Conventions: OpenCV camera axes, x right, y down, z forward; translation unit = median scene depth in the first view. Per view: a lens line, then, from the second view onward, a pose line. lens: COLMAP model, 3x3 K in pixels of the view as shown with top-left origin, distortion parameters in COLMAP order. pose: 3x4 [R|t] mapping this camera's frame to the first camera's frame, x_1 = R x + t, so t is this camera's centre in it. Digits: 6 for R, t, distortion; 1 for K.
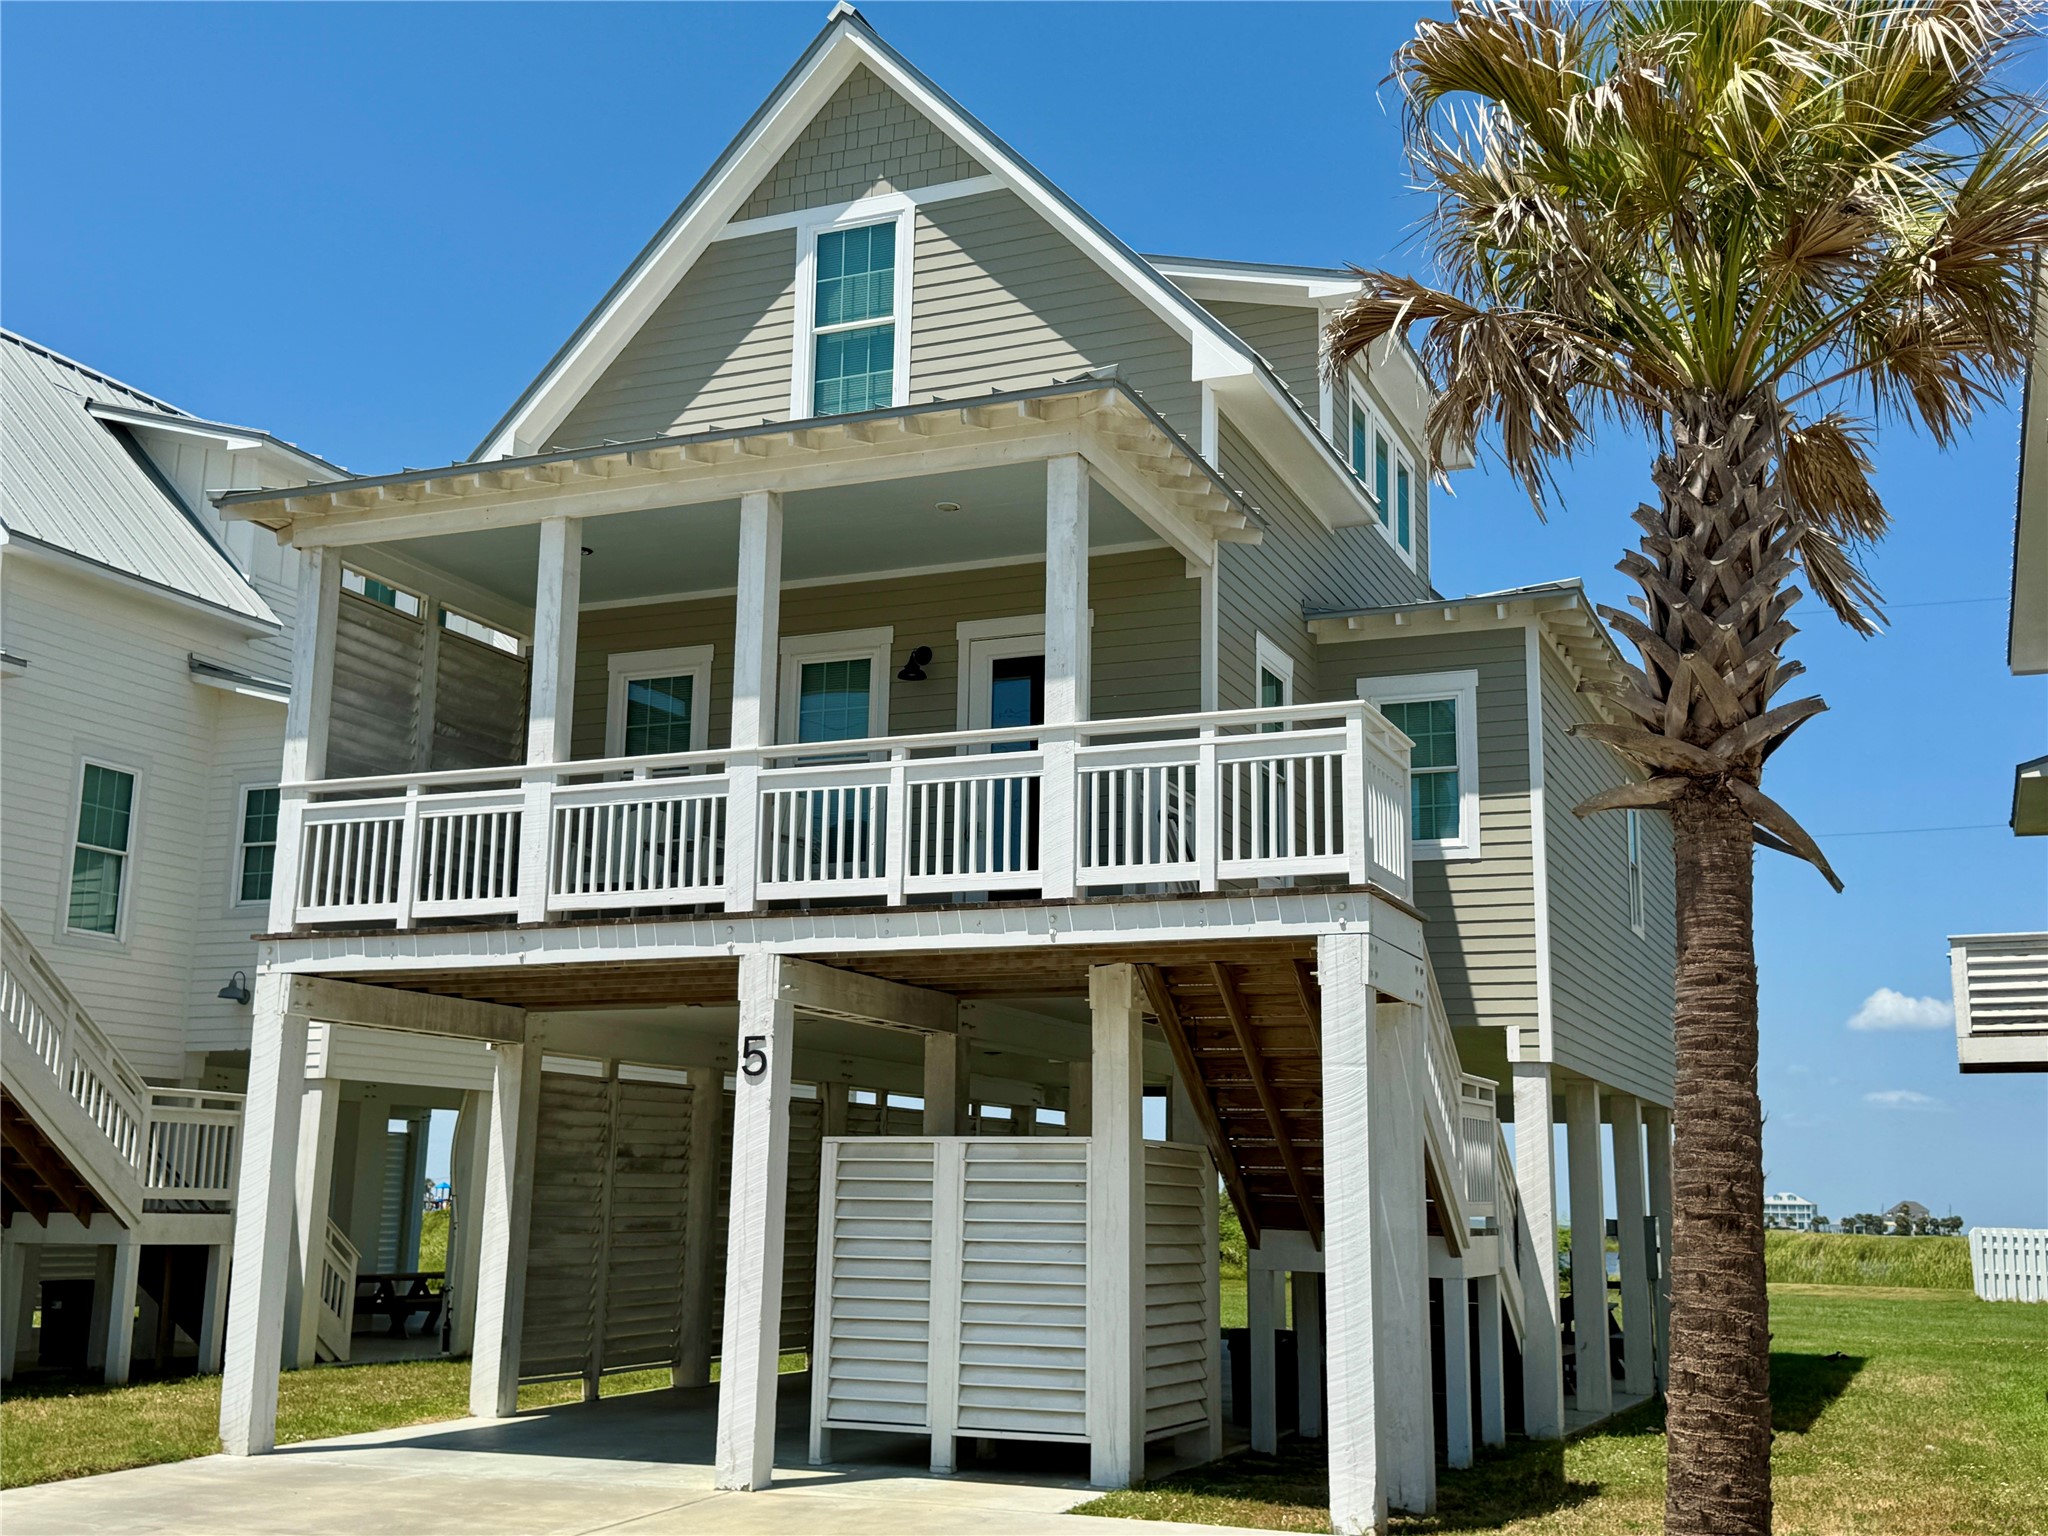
lens RADIAL K [[2178.3, 0, 1019.0], [0, 2178.3, 777.7], [0, 0, 1]] dist [0.101704, 0.000000]
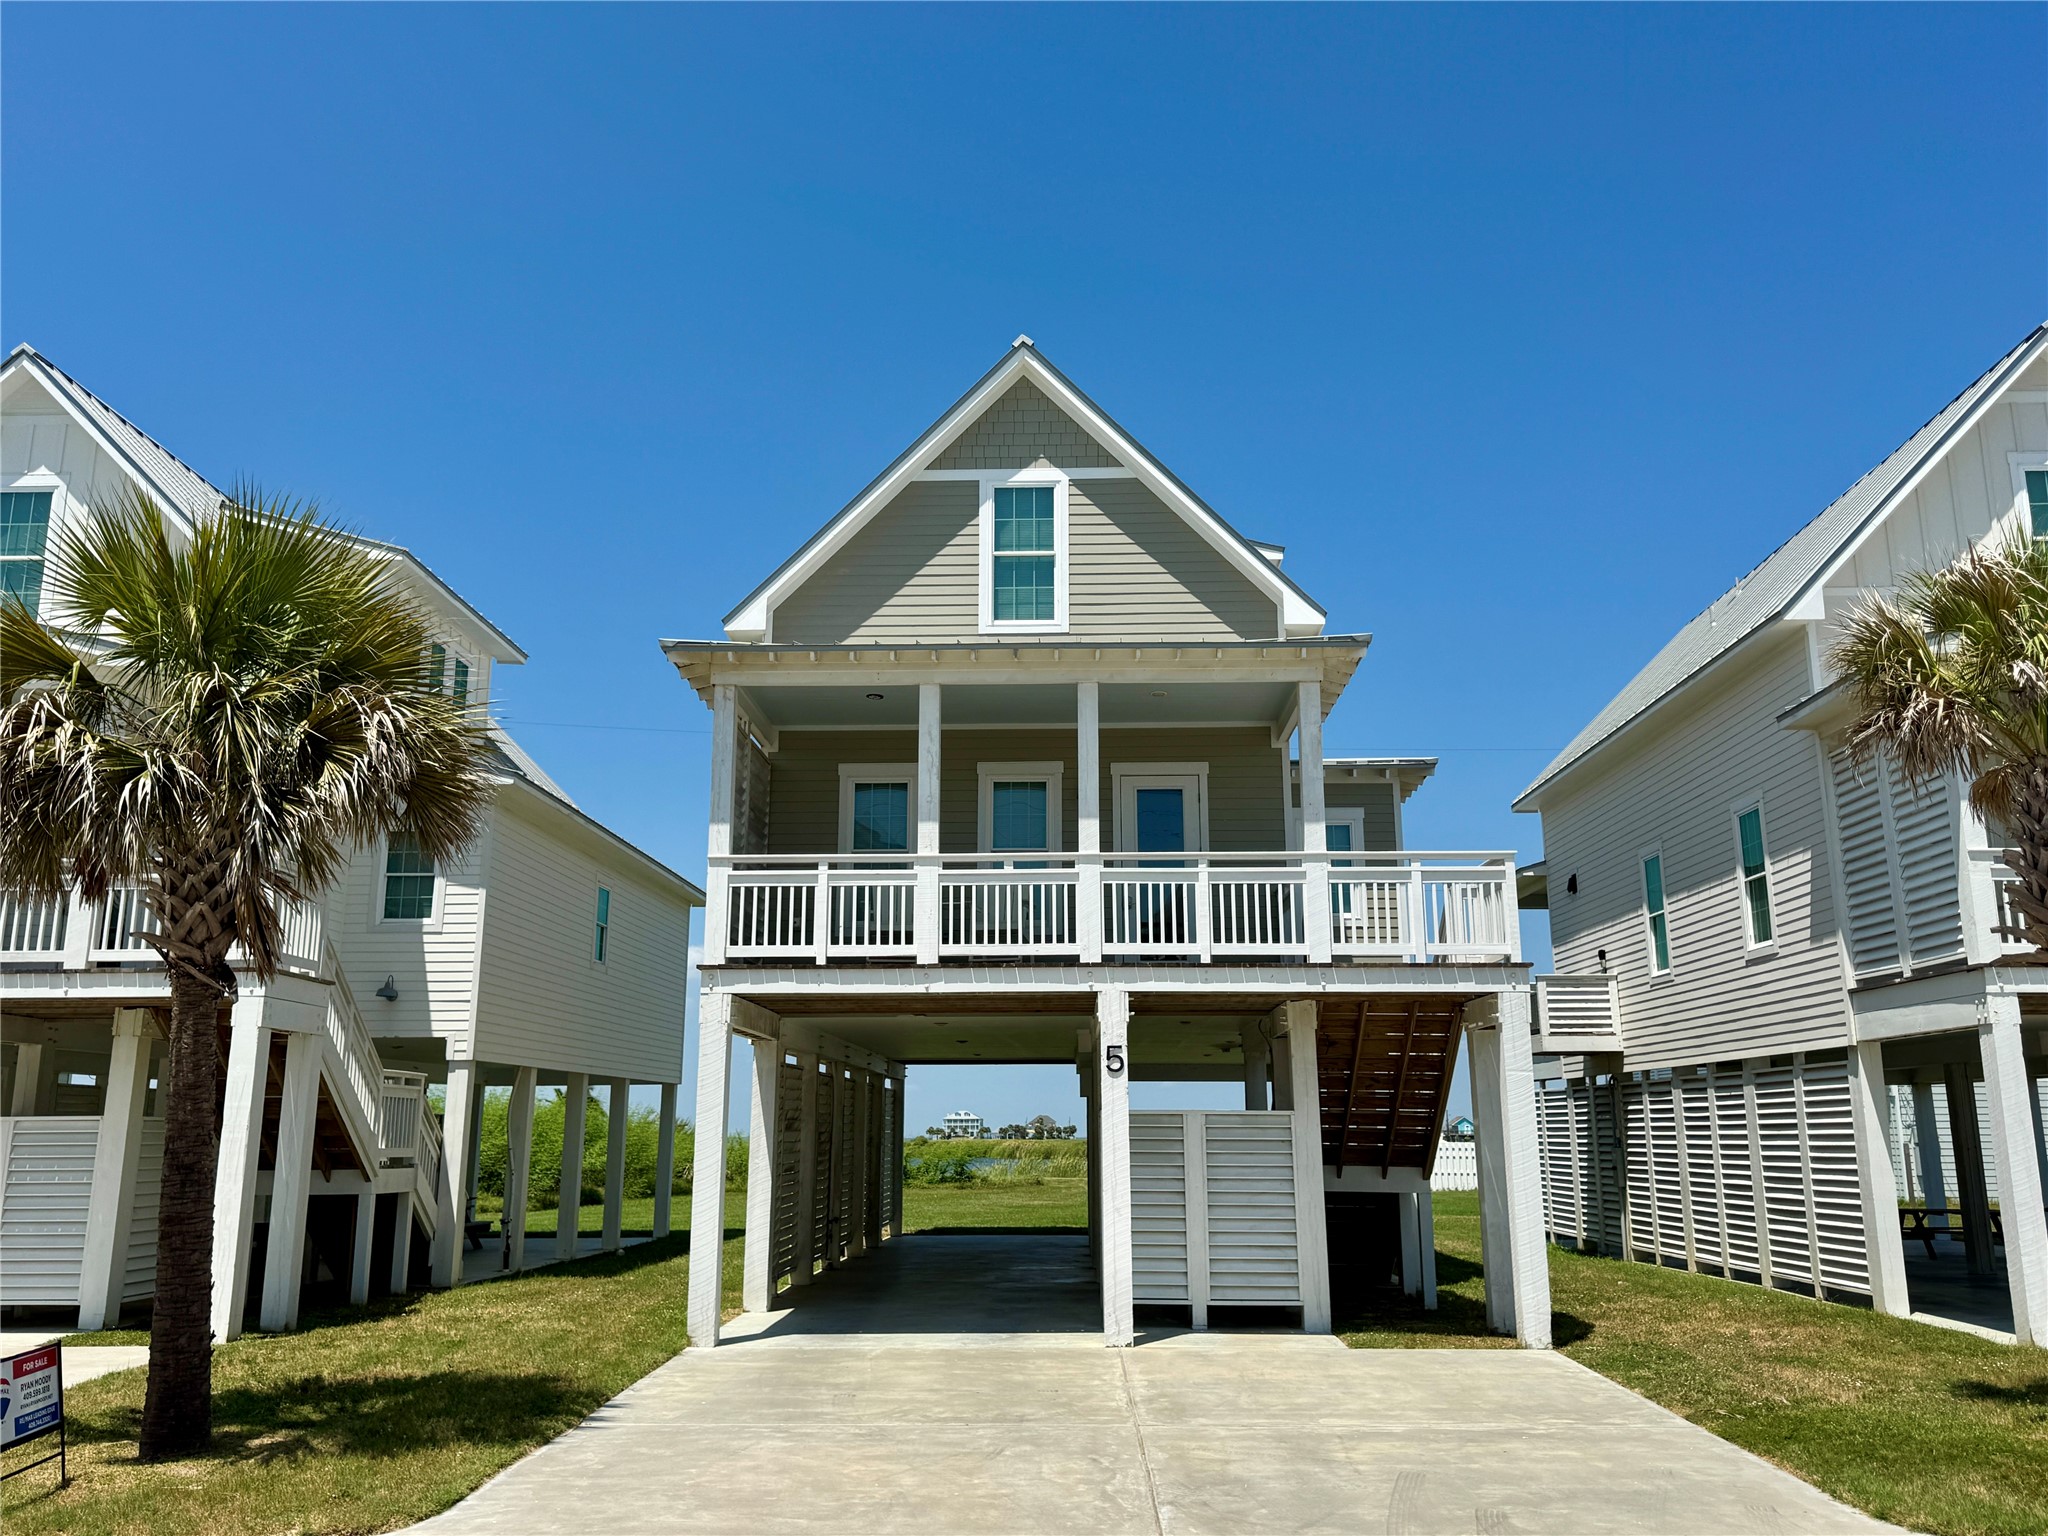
lens RADIAL K [[1651.8, 0, 1024.3], [0, 1651.8, 772.6], [0, 0, 1]] dist [0.107333, -0.144049]
pose [[0.928535, 0.062141, 0.366008, -0.563560], [-0.055661, 0.998050, -0.028243, -0.032477], [-0.367049, 0.005852, 0.930183, -0.045608]]
